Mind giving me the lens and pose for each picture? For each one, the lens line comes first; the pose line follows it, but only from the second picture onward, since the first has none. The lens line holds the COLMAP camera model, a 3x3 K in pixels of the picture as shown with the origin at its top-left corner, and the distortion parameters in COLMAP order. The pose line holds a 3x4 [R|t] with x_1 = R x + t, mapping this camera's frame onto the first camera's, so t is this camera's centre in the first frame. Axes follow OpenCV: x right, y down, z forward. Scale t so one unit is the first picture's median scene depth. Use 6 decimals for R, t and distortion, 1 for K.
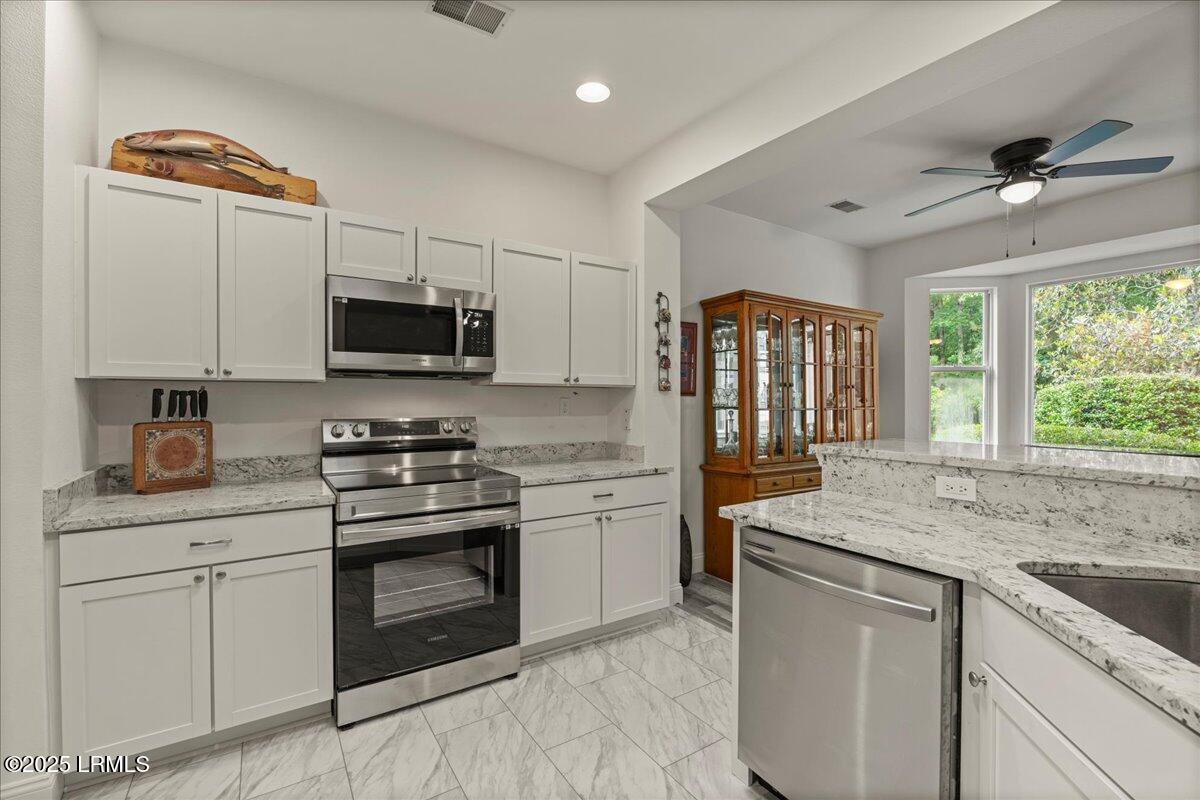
lens RADIAL K [[524.6, 0, 609.1], [0, 524.6, 402.8], [0, 0, 1]] dist [-0.012755, 0.000645]
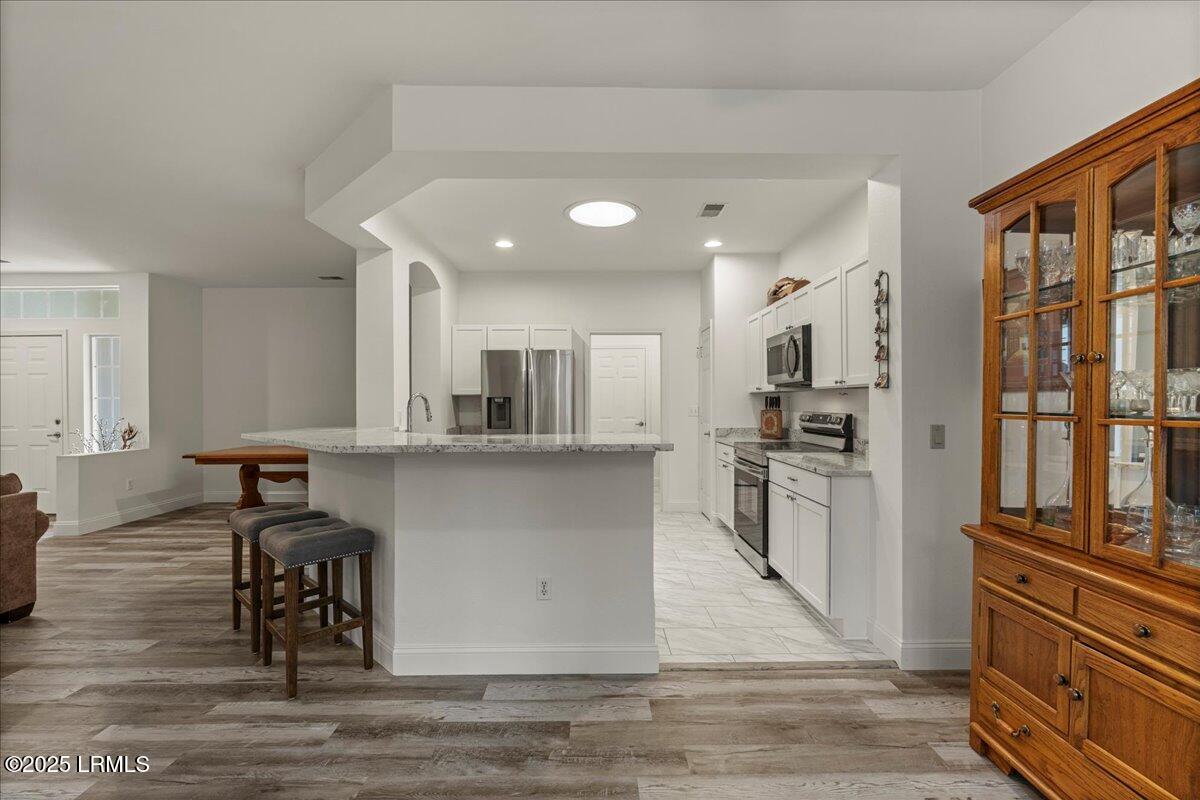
lens RADIAL K [[524.6, 0, 601.6], [0, 524.6, 400.1], [0, 0, 1]] dist [-0.012755, 0.000645]
pose [[-0.537116, -0.001140, -0.843508, 1.043734], [-0.003327, 0.999994, 0.000767, -0.003270], [0.843502, 0.003219, -0.537117, 1.075059]]
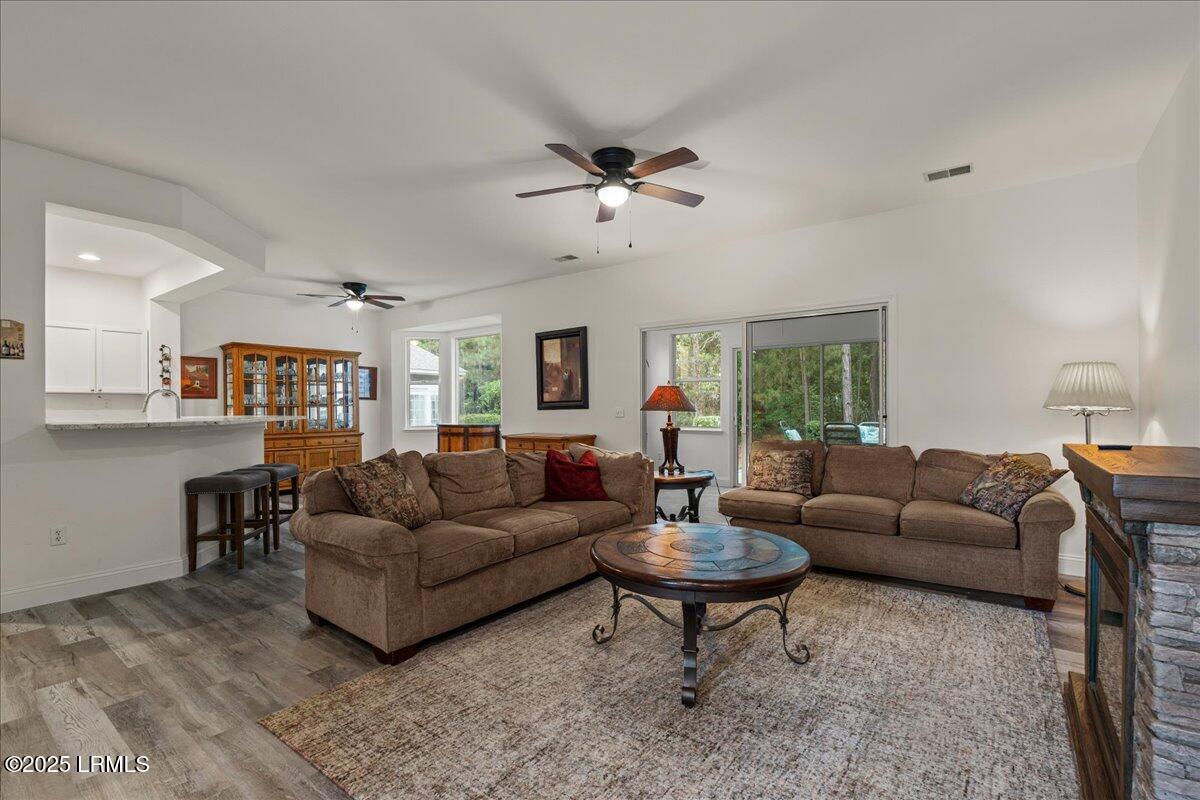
lens RADIAL K [[524.6, 0, 591.8], [0, 524.6, 412.0], [0, 0, 1]] dist [-0.012755, 0.000645]
pose [[0.944320, -0.014408, 0.328713, 0.964316], [0.013980, 0.999896, 0.003664, 0.053377], [-0.328732, 0.001135, 0.944423, -1.350230]]
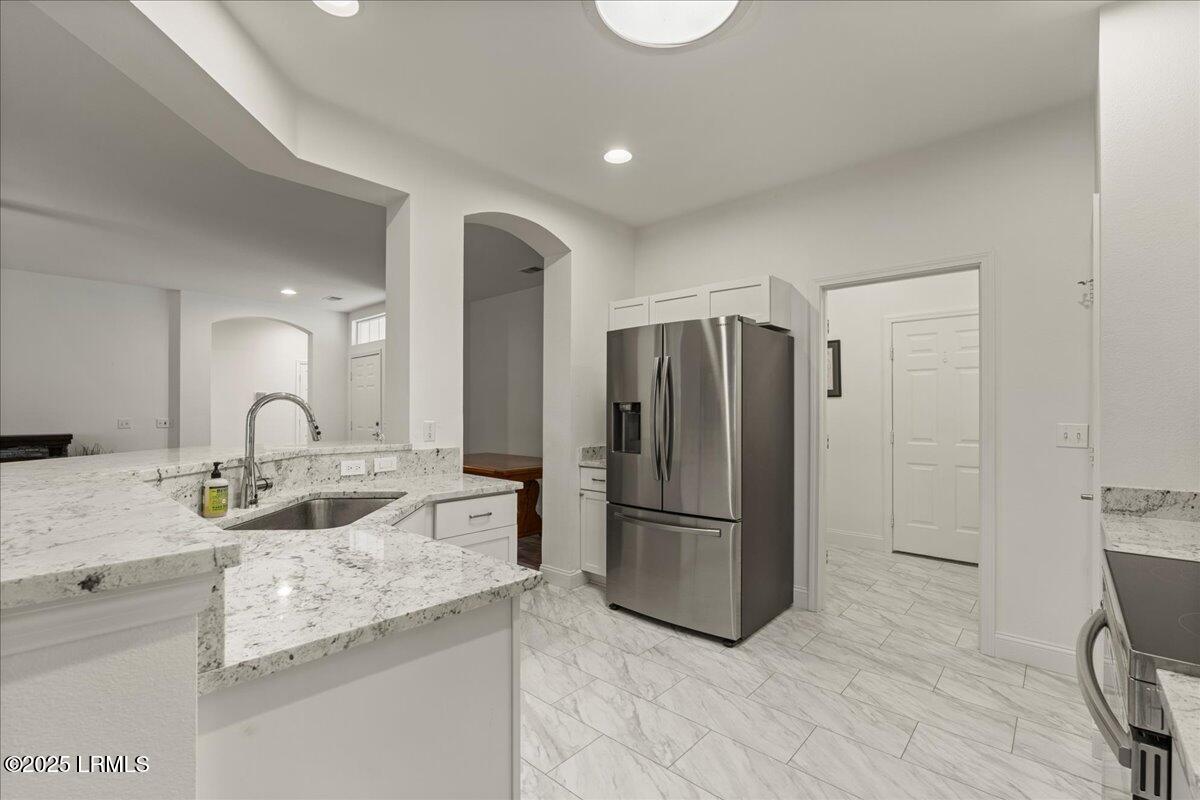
lens RADIAL K [[524.6, 0, 605.3], [0, 524.6, 404.4], [0, 0, 1]] dist [-0.012755, 0.000645]
pose [[-0.966308, -0.010737, -0.257165, 0.166992], [-0.010099, 0.999942, -0.003800, -0.003537], [0.257191, -0.001075, -0.966360, 0.916641]]
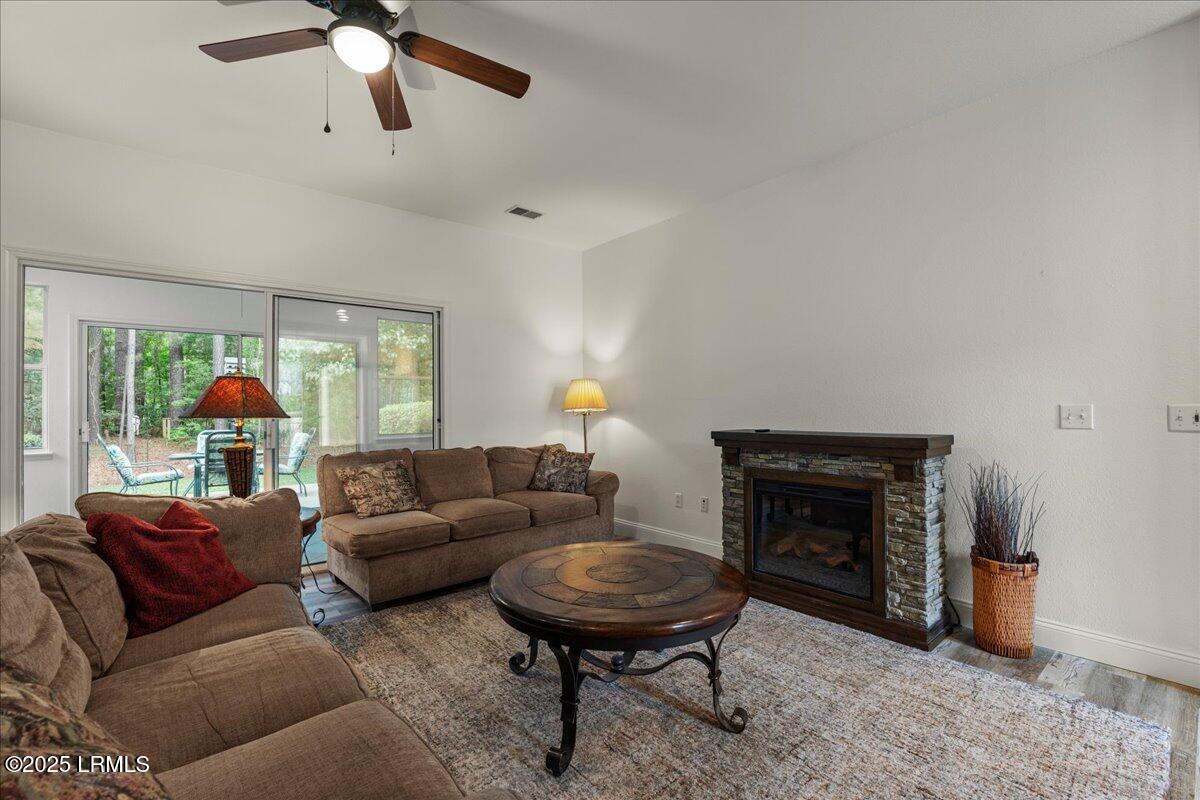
lens RADIAL K [[524.6, 0, 598.1], [0, 524.6, 403.3], [0, 0, 1]] dist [-0.012755, 0.000645]
pose [[-0.110685, 0.002752, 0.993852, 0.715211], [0.017036, 0.999854, -0.000872, 0.045832], [-0.993710, 0.016835, -0.110715, -0.575026]]
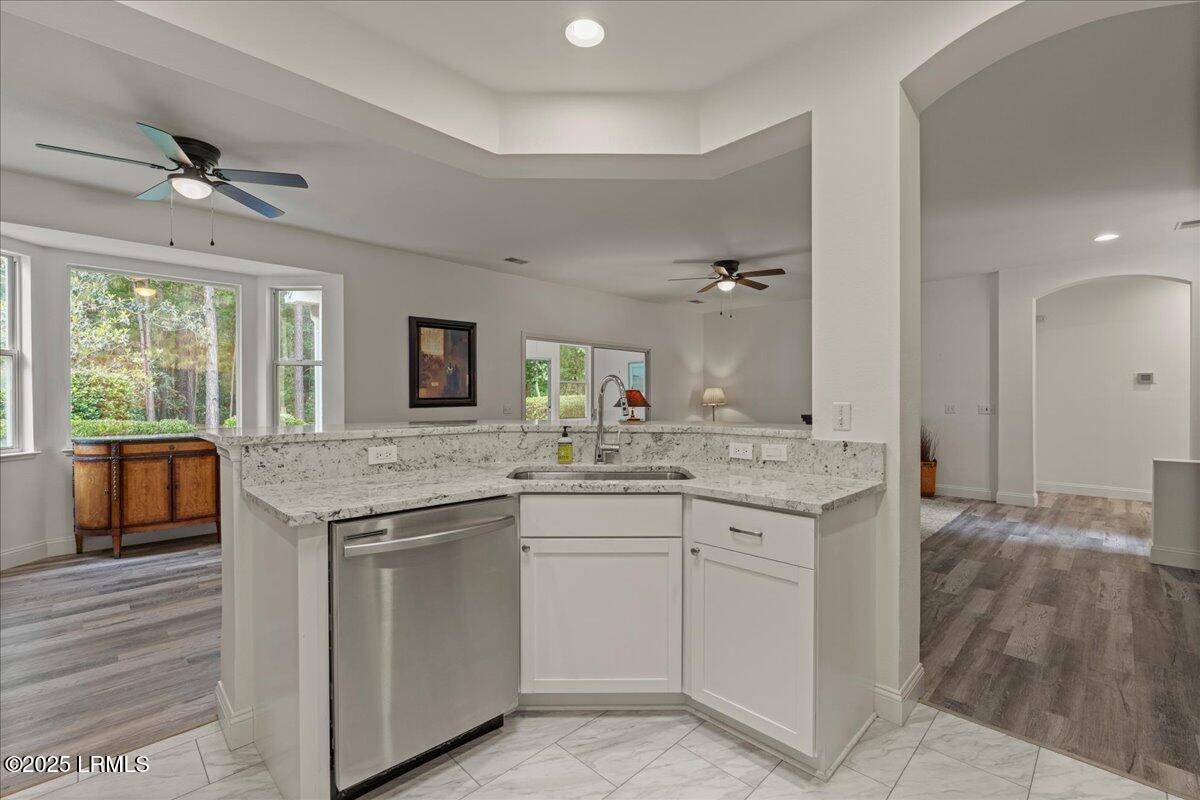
lens RADIAL K [[524.6, 0, 594.6], [0, 524.6, 401.4], [0, 0, 1]] dist [-0.012755, 0.000645]
pose [[-0.181663, -0.009799, 0.983312, -0.361210], [0.008548, 0.999897, 0.011544, 0.013130], [-0.983324, 0.010503, -0.181560, 0.388434]]
